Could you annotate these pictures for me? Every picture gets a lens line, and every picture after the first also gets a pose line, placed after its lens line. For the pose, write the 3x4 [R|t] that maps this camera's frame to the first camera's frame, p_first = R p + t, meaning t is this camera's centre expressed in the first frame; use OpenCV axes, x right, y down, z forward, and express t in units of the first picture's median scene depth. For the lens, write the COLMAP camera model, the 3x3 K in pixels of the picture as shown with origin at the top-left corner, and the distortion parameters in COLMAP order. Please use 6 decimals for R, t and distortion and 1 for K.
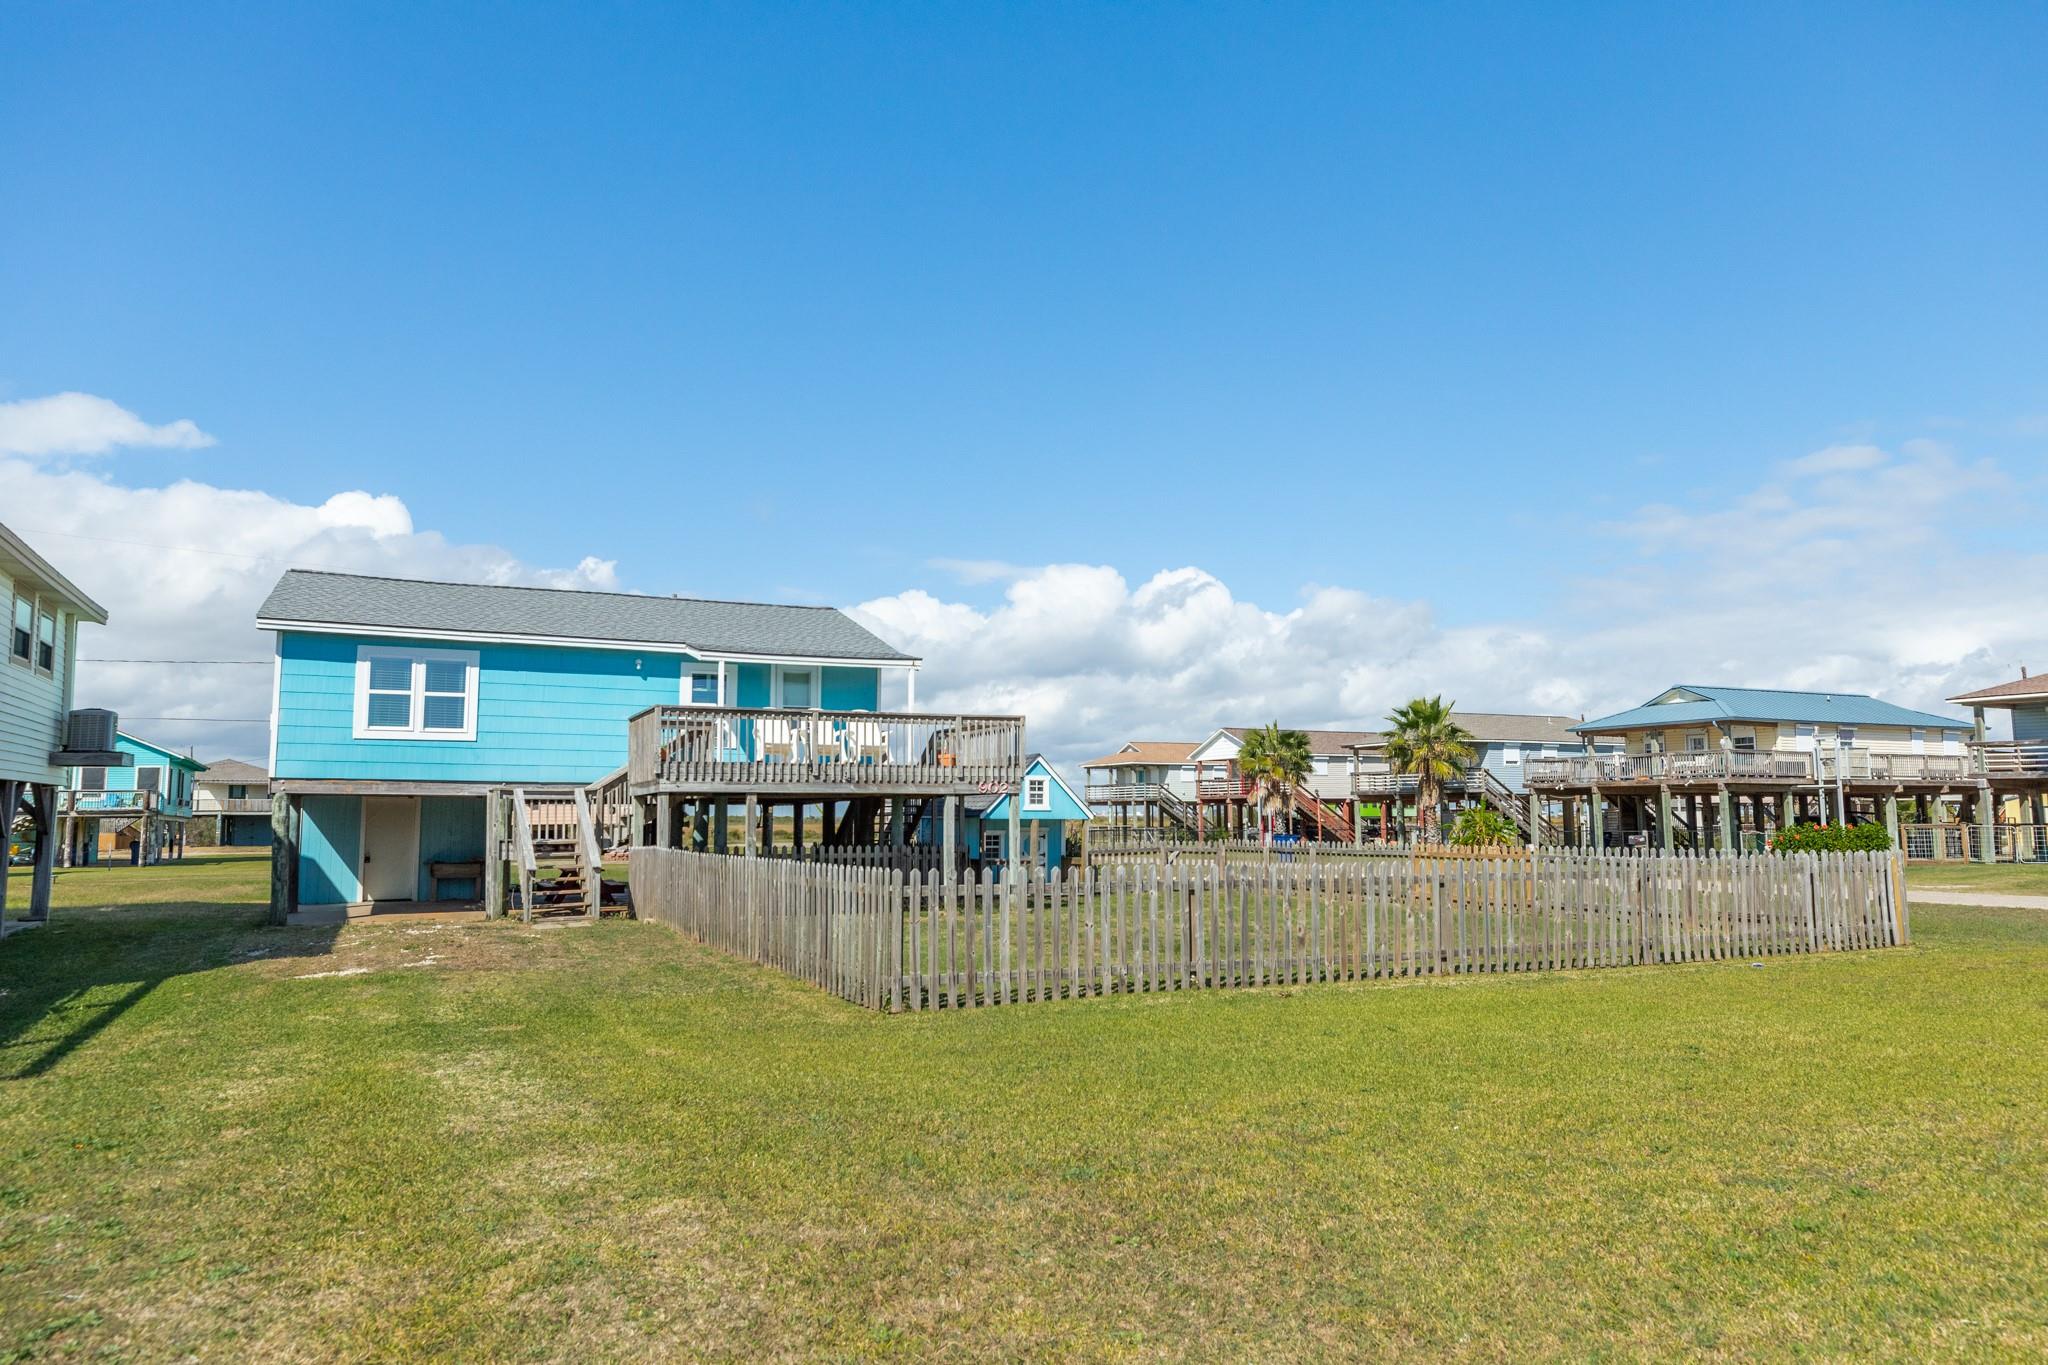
lens RADIAL K [[1377.8, 0, 1024.0], [0, 1377.8, 682.5], [0, 0, 1]] dist [0.004162, 0.001463]
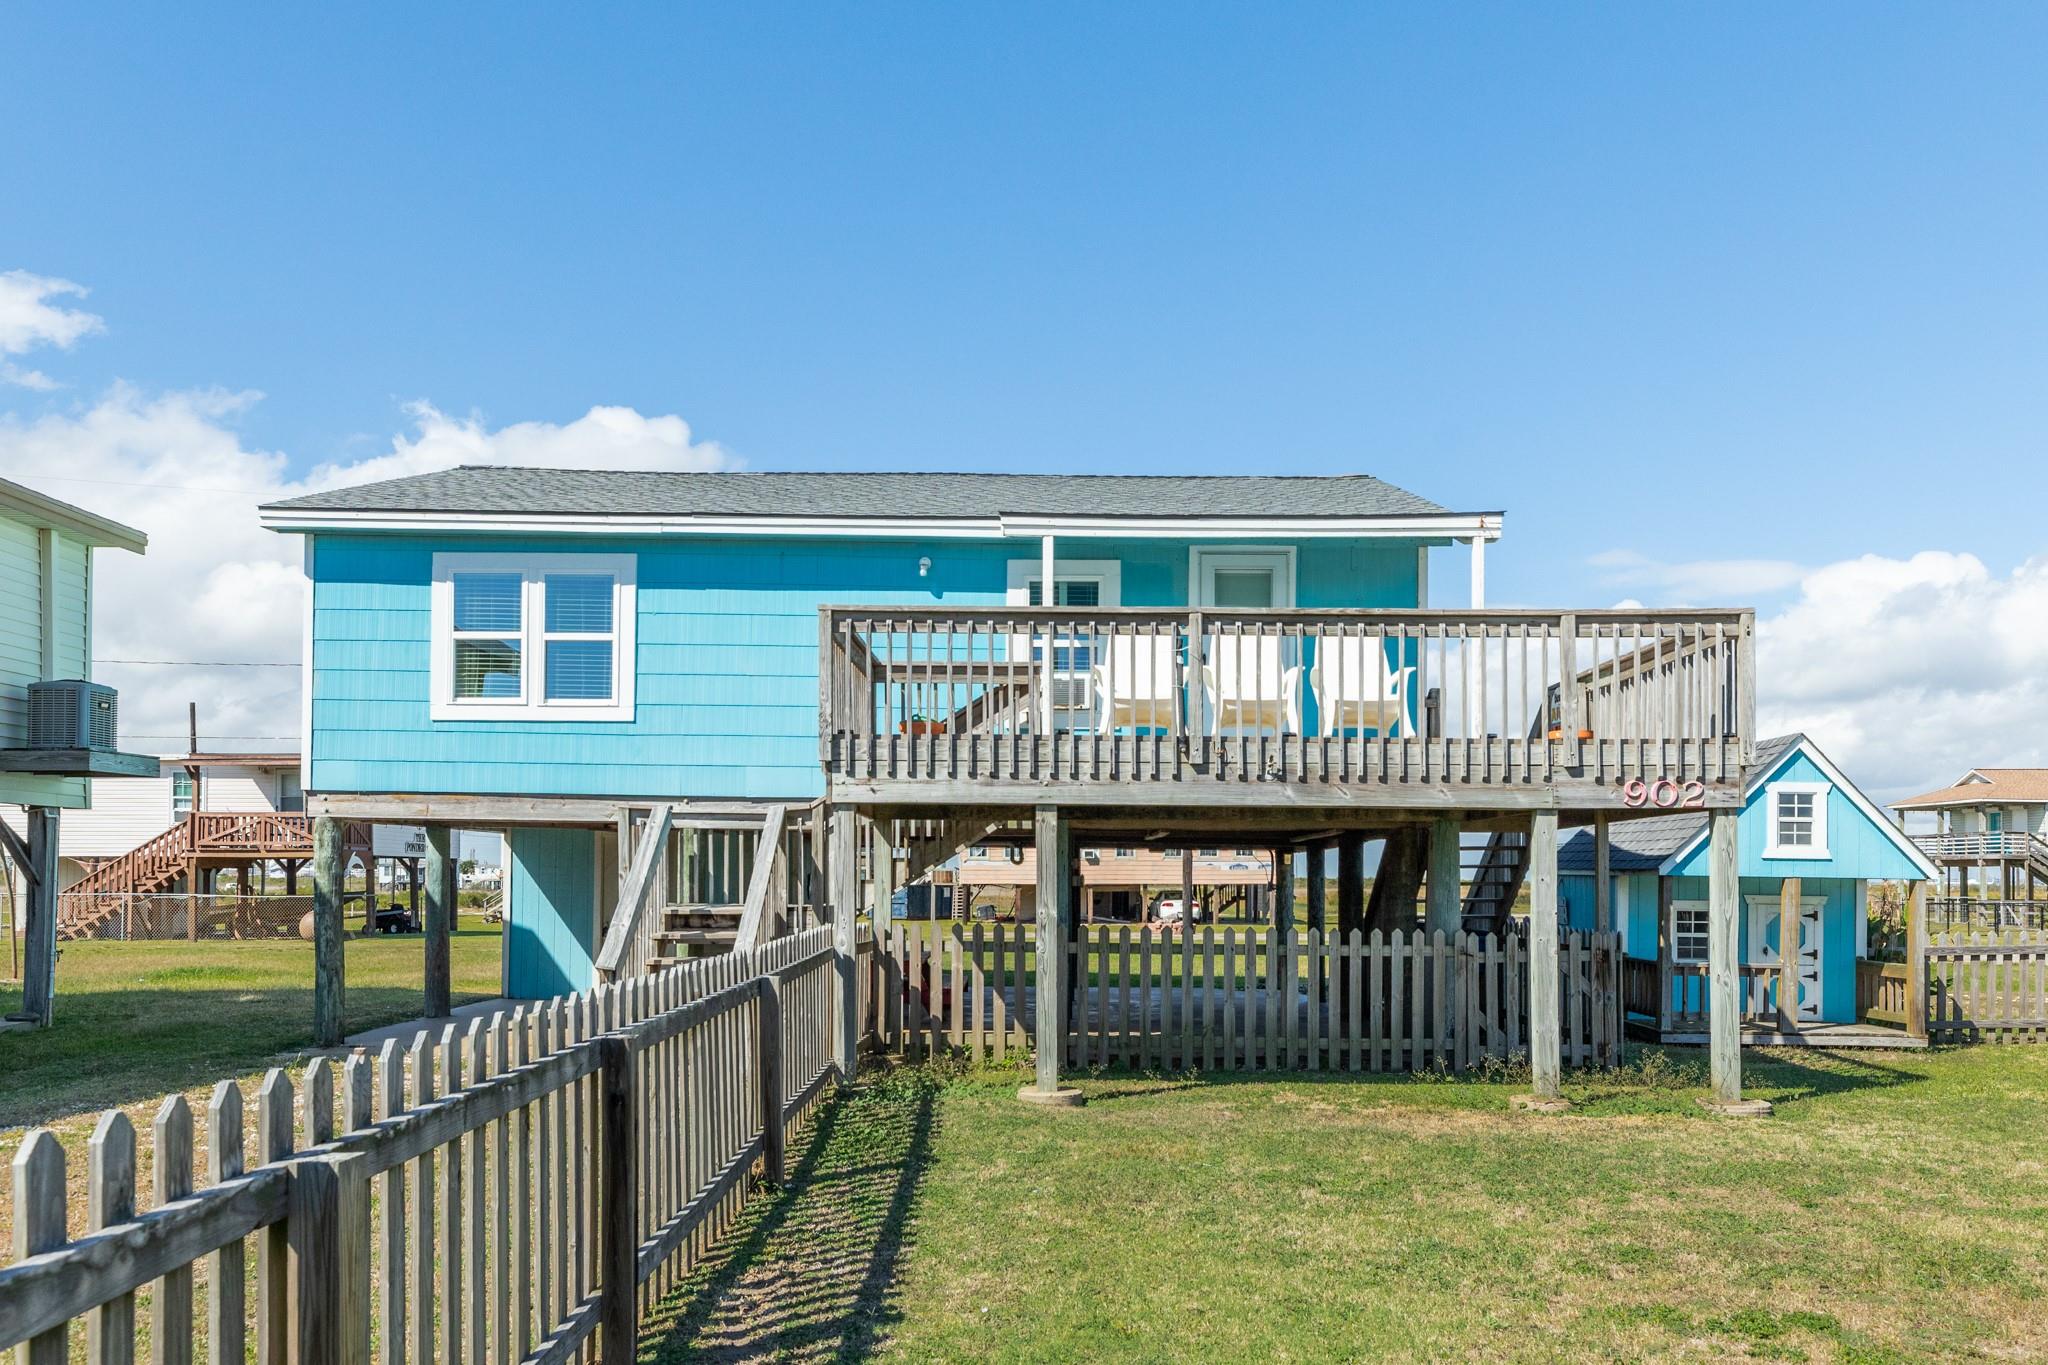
lens RADIAL K [[1594.3, 0, 1029.3], [0, 1594.3, 852.1], [0, 0, 1]] dist [-0.004218, 0.004769]
pose [[0.900110, 0.000936, -0.435661, 0.012674], [0.033245, 0.996934, 0.070828, 0.053977], [0.434392, -0.078236, 0.897320, 0.502144]]
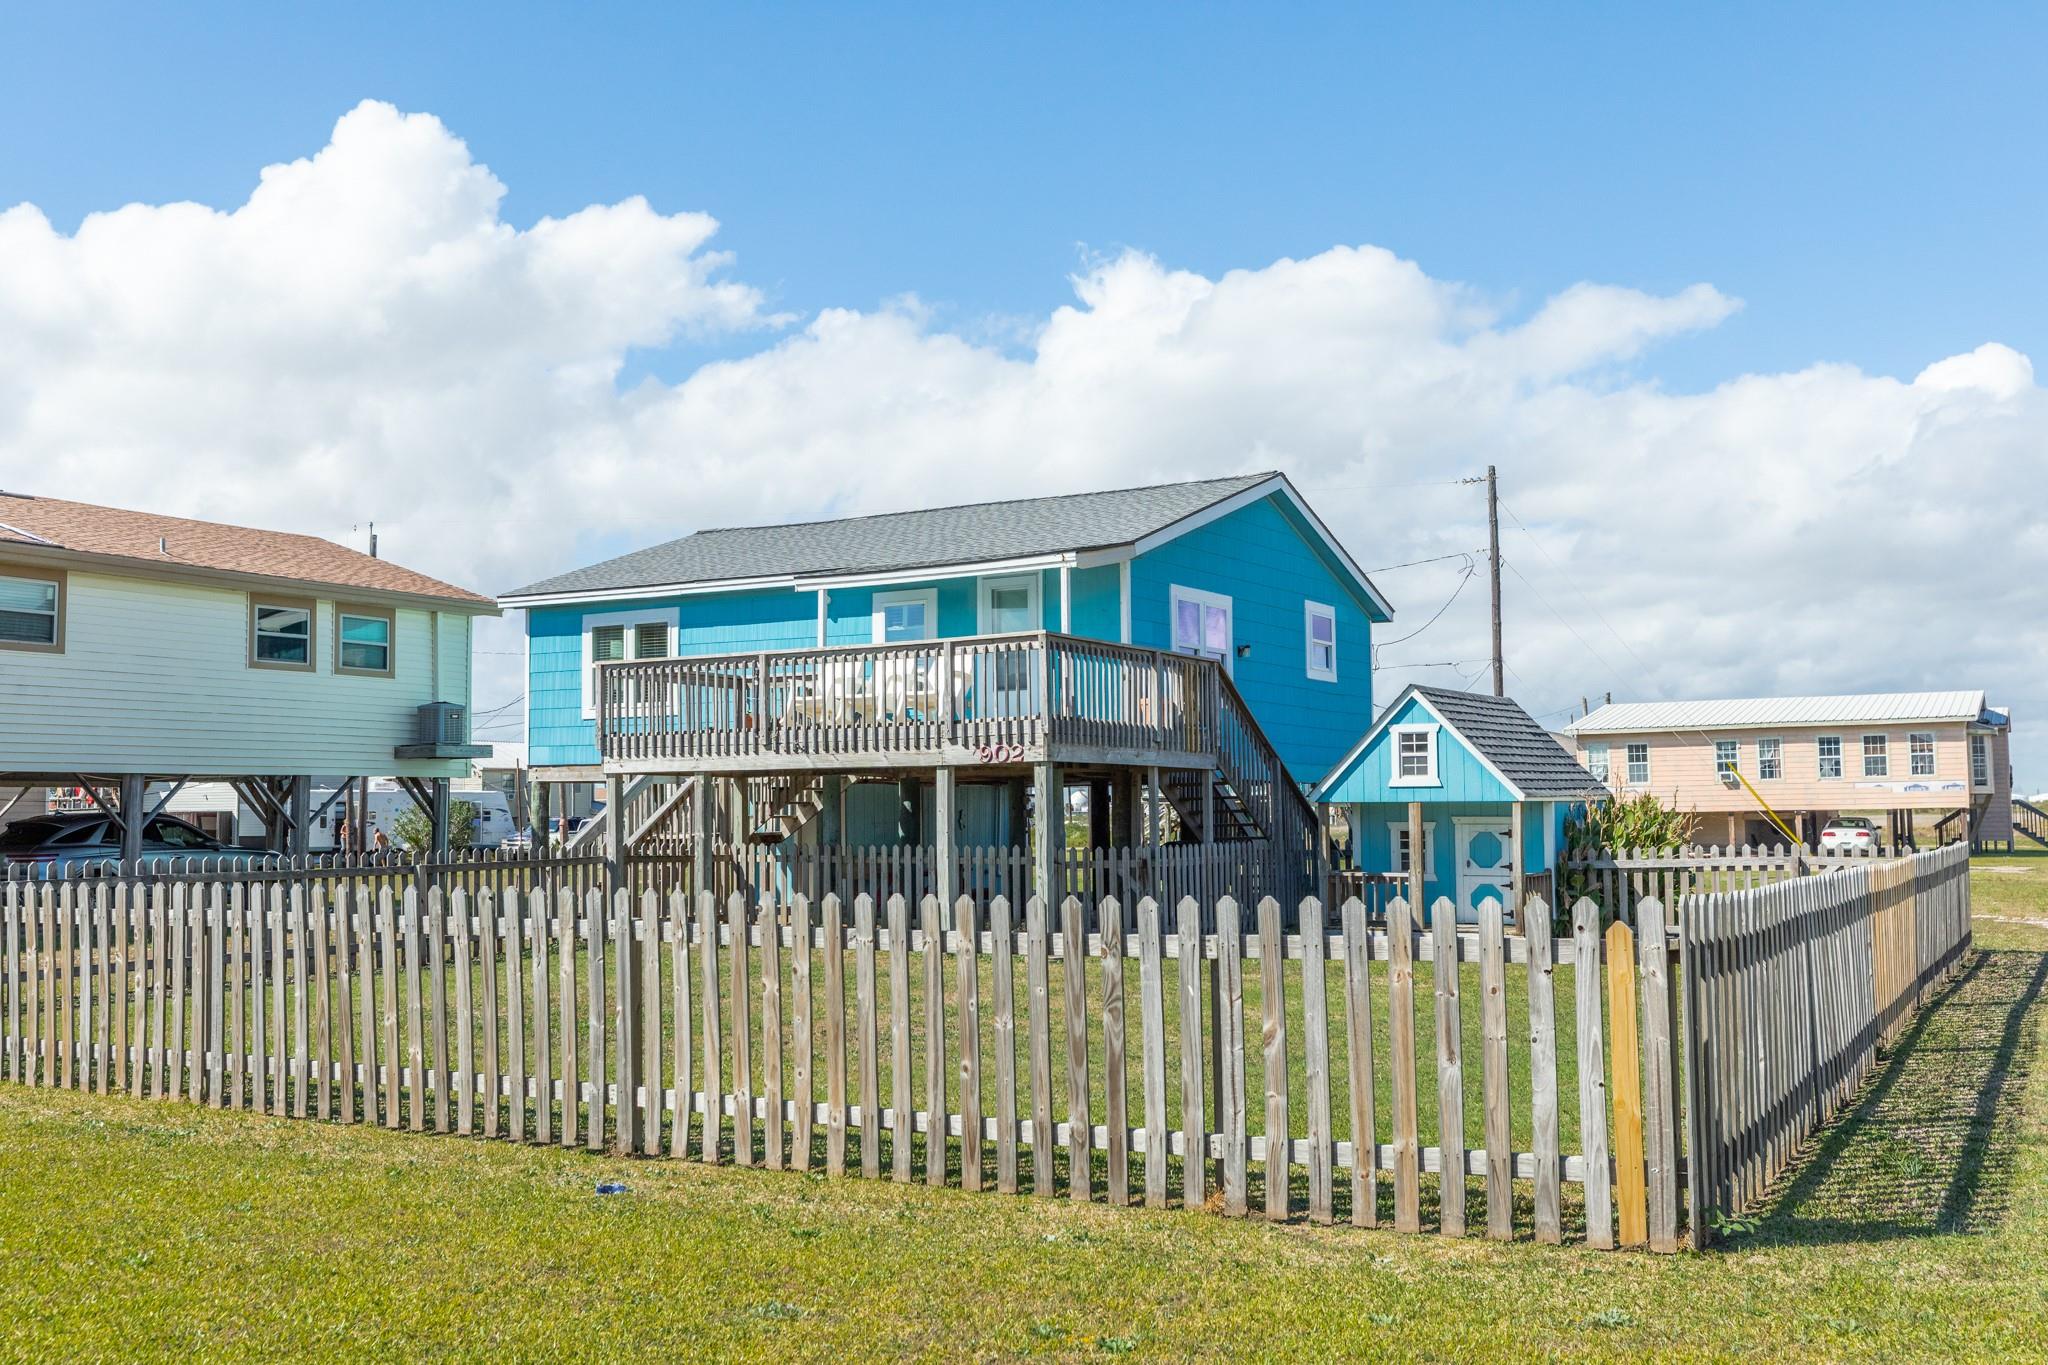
lens RADIAL K [[1919.5, 0, 1024.0], [0, 1919.5, 682.5], [0, 0, 1]] dist [0.002135, 0.000249]
pose [[0.544846, -0.060043, -0.836384, 0.686186], [0.089630, 0.995889, -0.013107, 0.056415], [0.833732, -0.067824, 0.547988, 0.536182]]
